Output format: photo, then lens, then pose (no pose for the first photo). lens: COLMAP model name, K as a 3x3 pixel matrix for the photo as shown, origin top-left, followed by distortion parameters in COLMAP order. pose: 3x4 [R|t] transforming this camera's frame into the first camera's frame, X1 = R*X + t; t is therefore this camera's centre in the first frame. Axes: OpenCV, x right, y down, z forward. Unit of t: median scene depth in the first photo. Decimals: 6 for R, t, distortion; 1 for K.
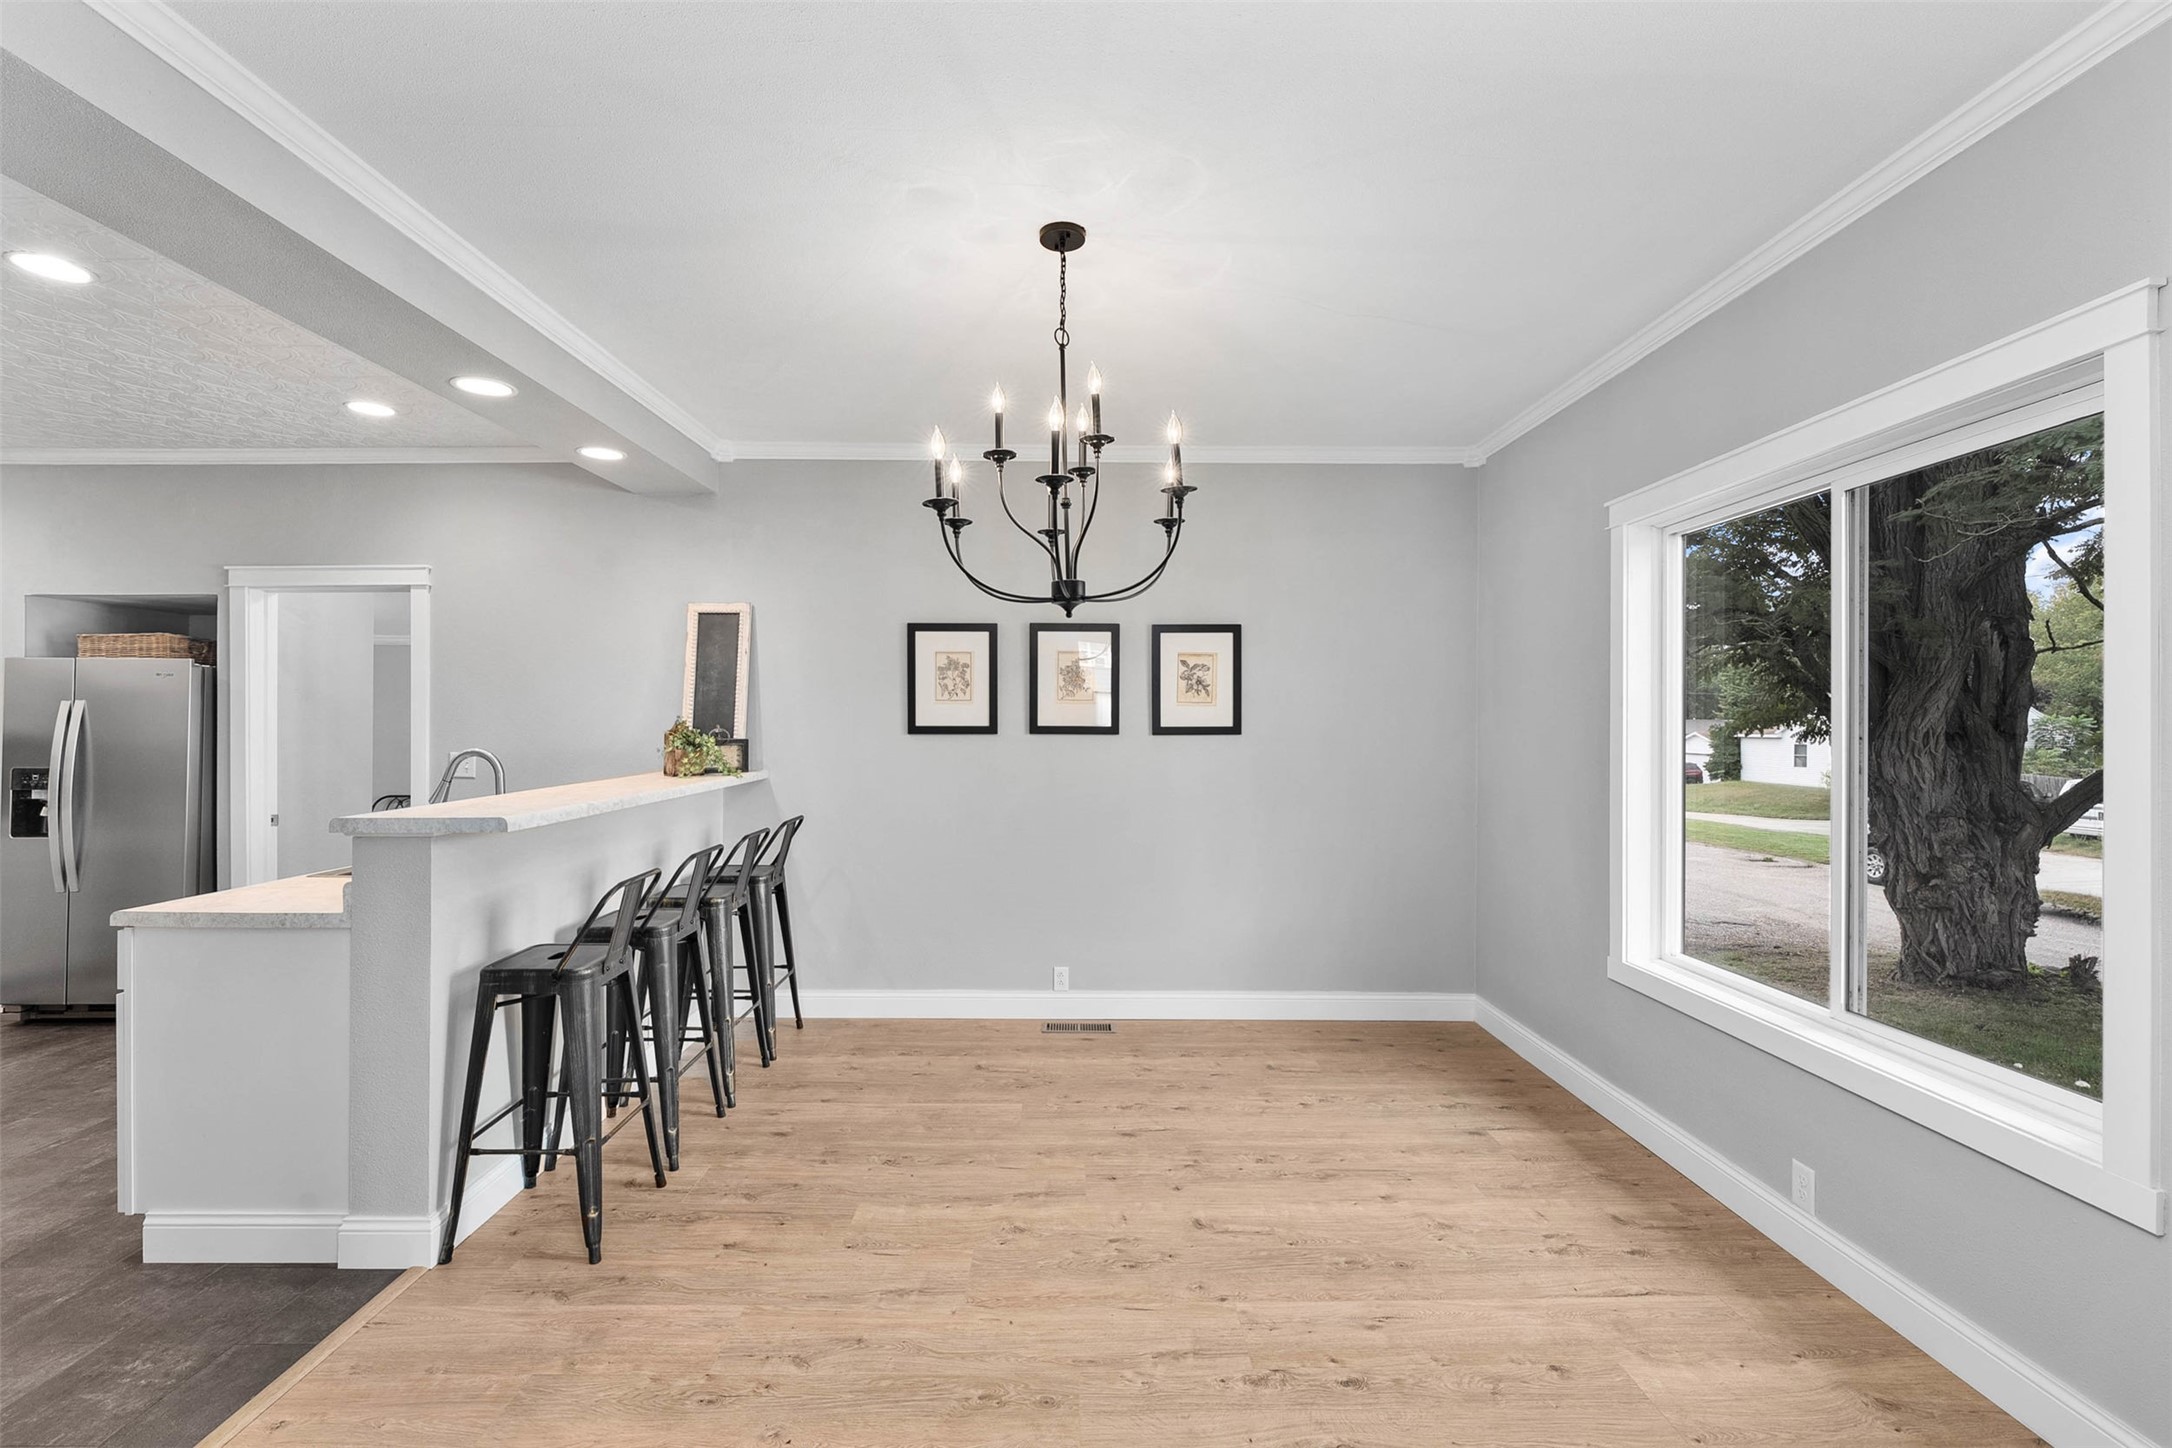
lens RADIAL K [[903.1, 0, 1084.7], [0, 903.1, 723.1], [0, 0, 1]] dist [-0.002795, 0.000395]
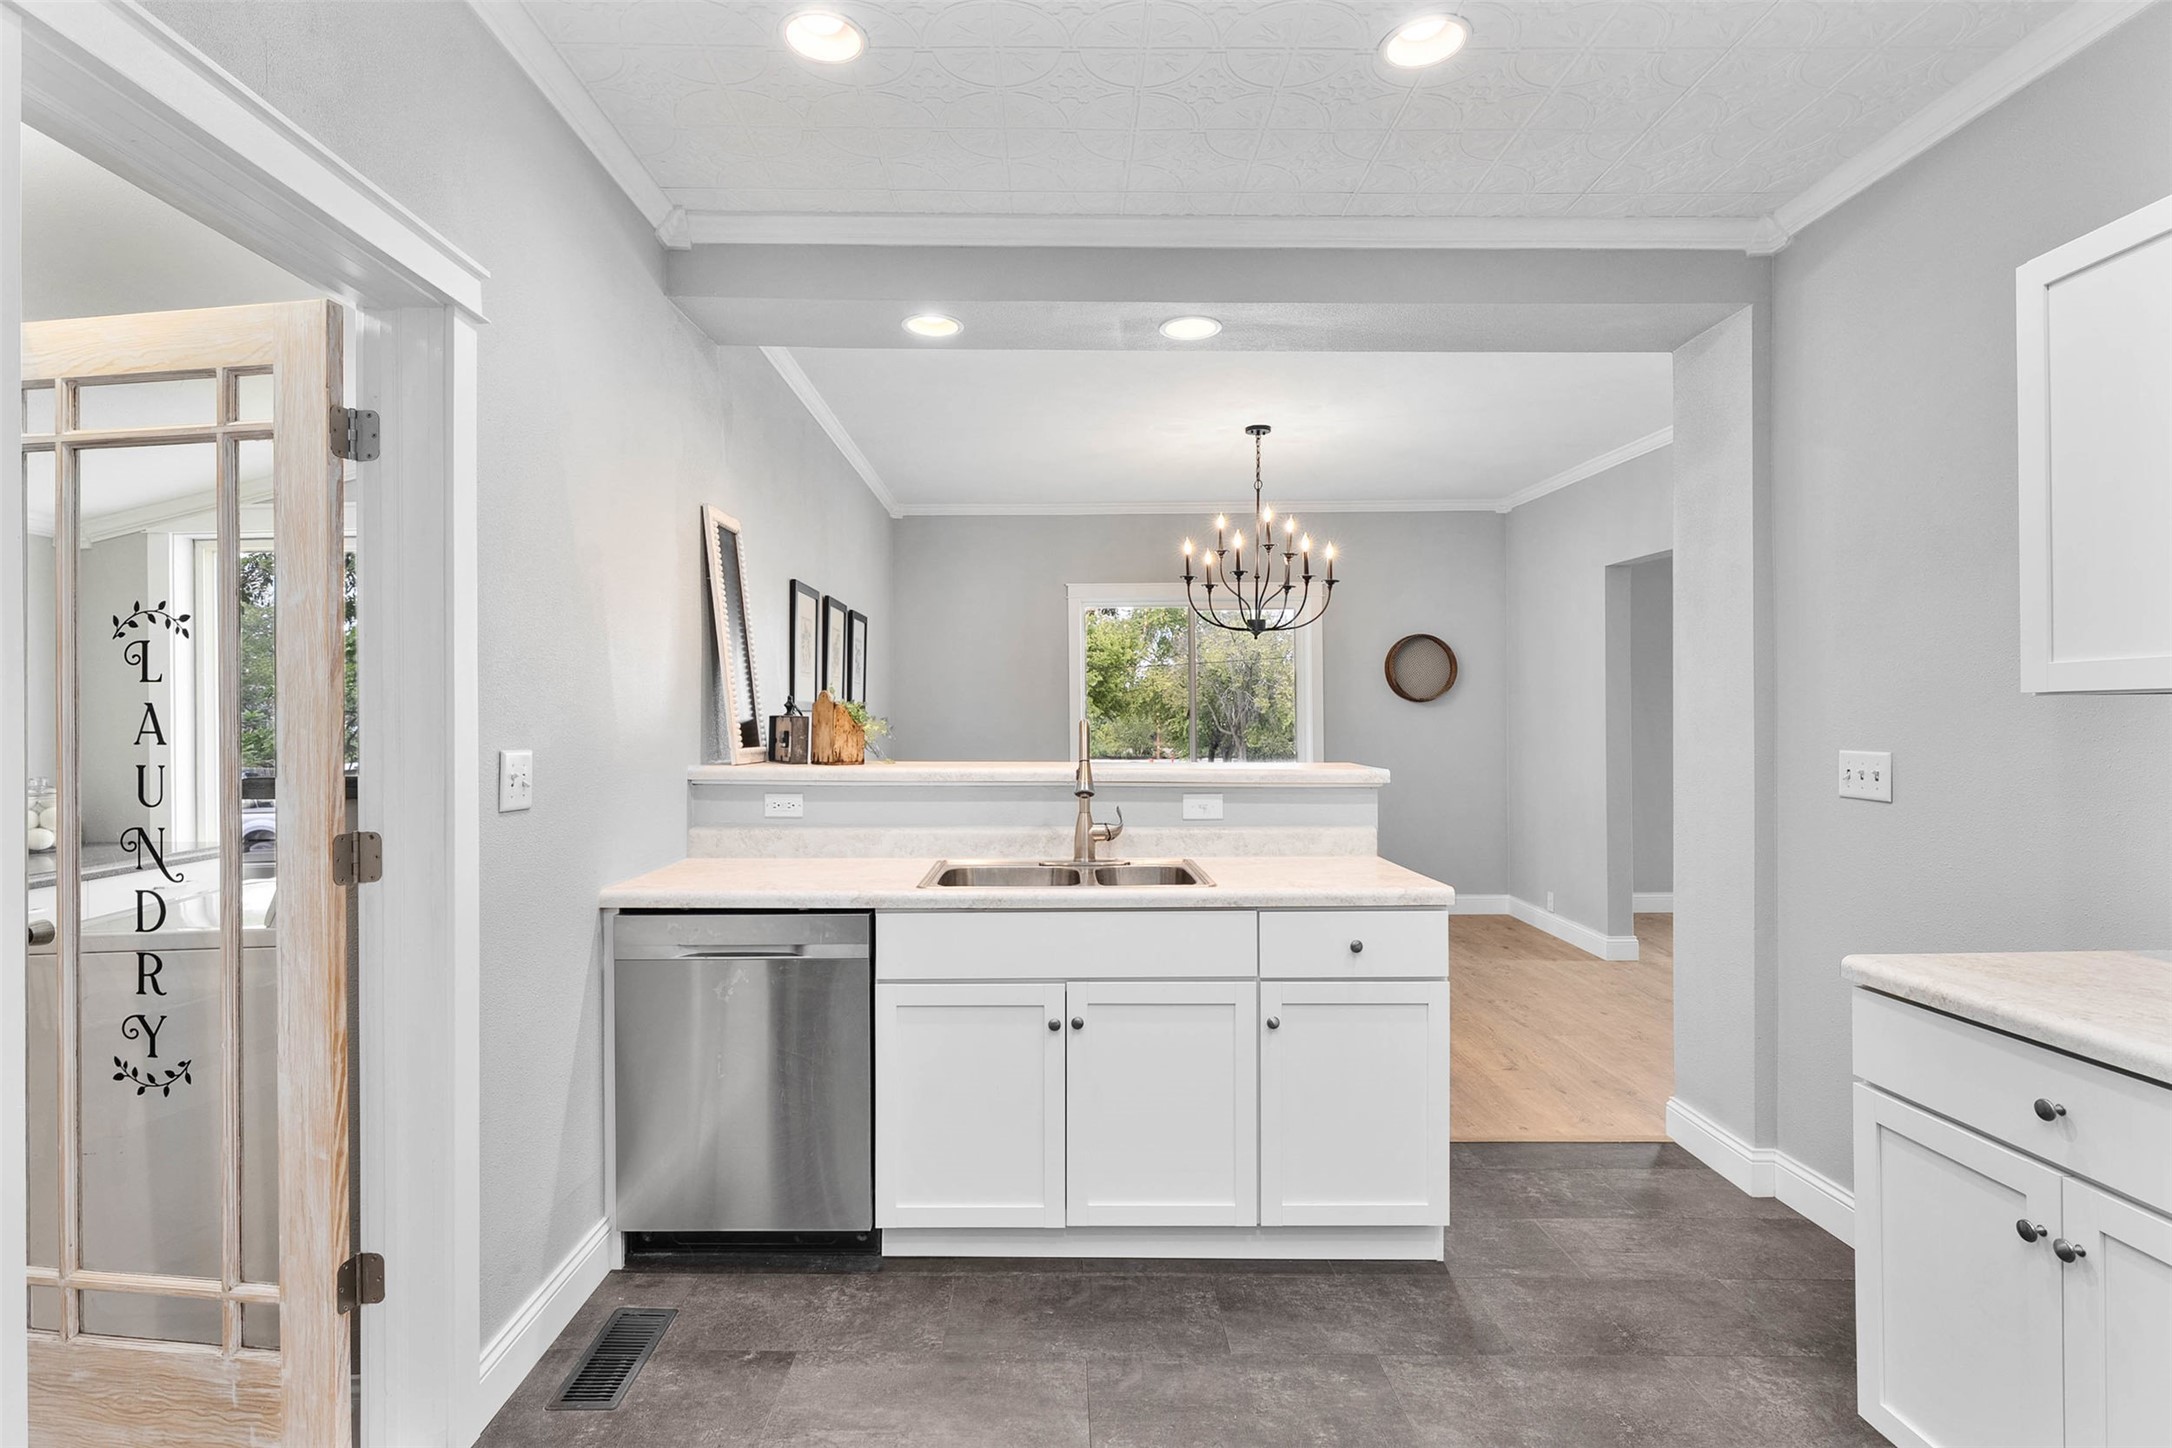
lens RADIAL K [[1026.4, 0, 1051.2], [0, 1026.4, 716.0], [0, 0, 1]] dist [-0.000557, 0.000536]
pose [[0.025206, -0.000259, 0.999682, -1.448168], [0.009628, 0.999954, 0.000016, 0.023678], [-0.999636, 0.009625, 0.025208, 0.936549]]
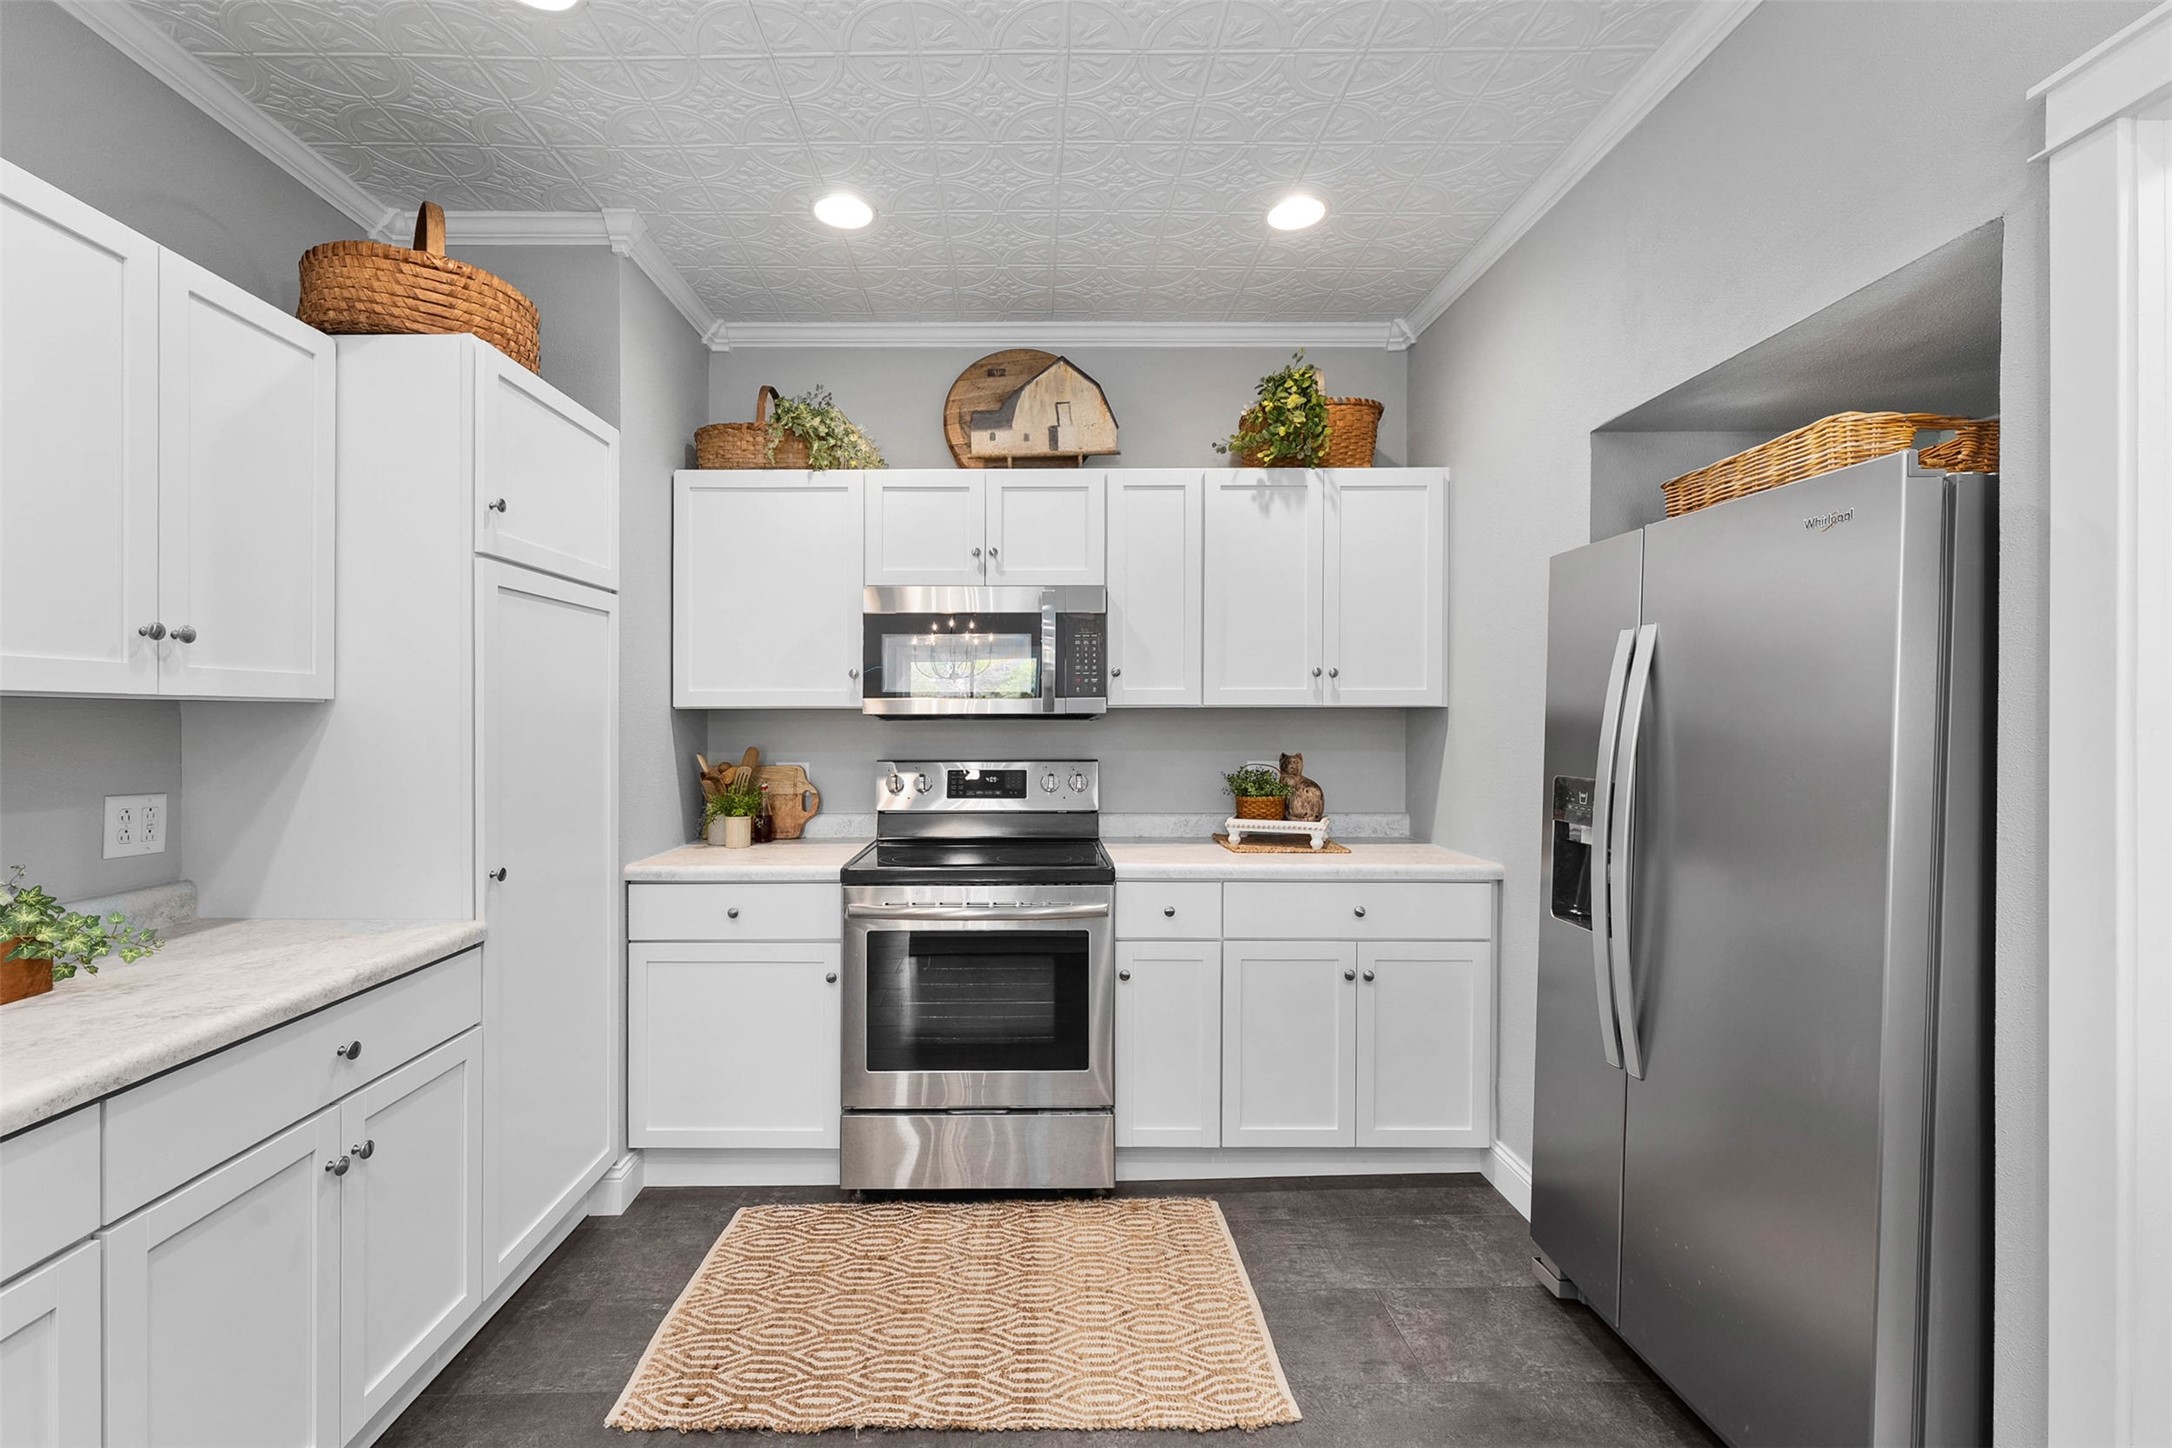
lens RADIAL K [[882.1, 0, 1049.5], [0, 882.1, 725.2], [0, 0, 1]] dist [-0.000090, -0.001080]
pose [[-0.021765, 0.002686, -0.999760, -0.865236], [-0.005969, 0.999978, 0.002816, 0.027173], [0.999745, 0.006029, -0.021748, 0.902350]]
